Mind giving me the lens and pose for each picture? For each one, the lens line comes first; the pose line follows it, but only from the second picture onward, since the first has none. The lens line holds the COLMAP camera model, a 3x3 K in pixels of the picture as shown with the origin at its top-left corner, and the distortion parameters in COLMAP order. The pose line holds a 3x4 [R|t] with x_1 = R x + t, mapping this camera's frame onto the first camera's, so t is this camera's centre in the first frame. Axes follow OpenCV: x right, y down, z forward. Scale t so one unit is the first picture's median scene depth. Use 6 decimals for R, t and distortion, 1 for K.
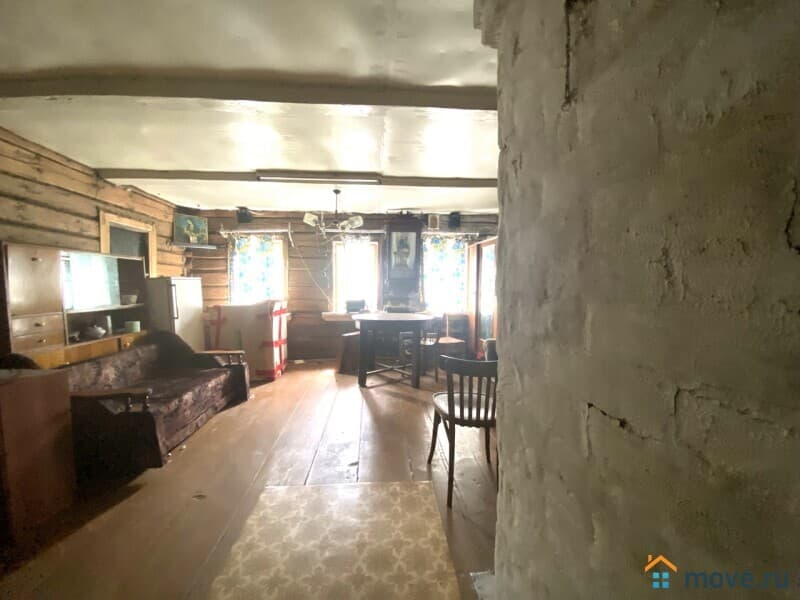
lens RADIAL K [[327.3, 0, 402.9], [0, 327.3, 312.5], [0, 0, 1]] dist [0.001824, -0.013396]
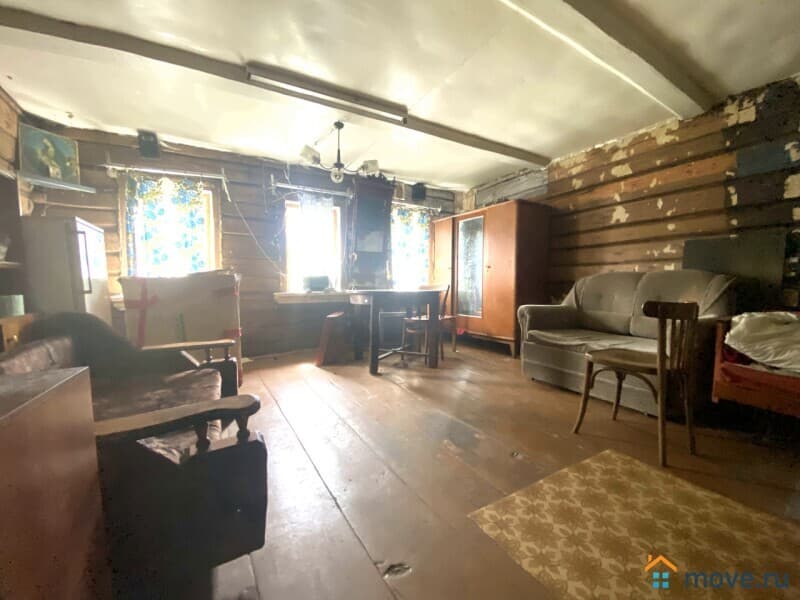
lens RADIAL K [[327.3, 0, 402.9], [0, 327.3, 312.5], [0, 0, 1]] dist [0.001824, -0.013396]
pose [[0.898642, -0.043378, 0.436533, -0.326351], [0.039295, 0.999059, 0.018384, 0.045888], [-0.436920, 0.000632, 0.899500, 0.190192]]
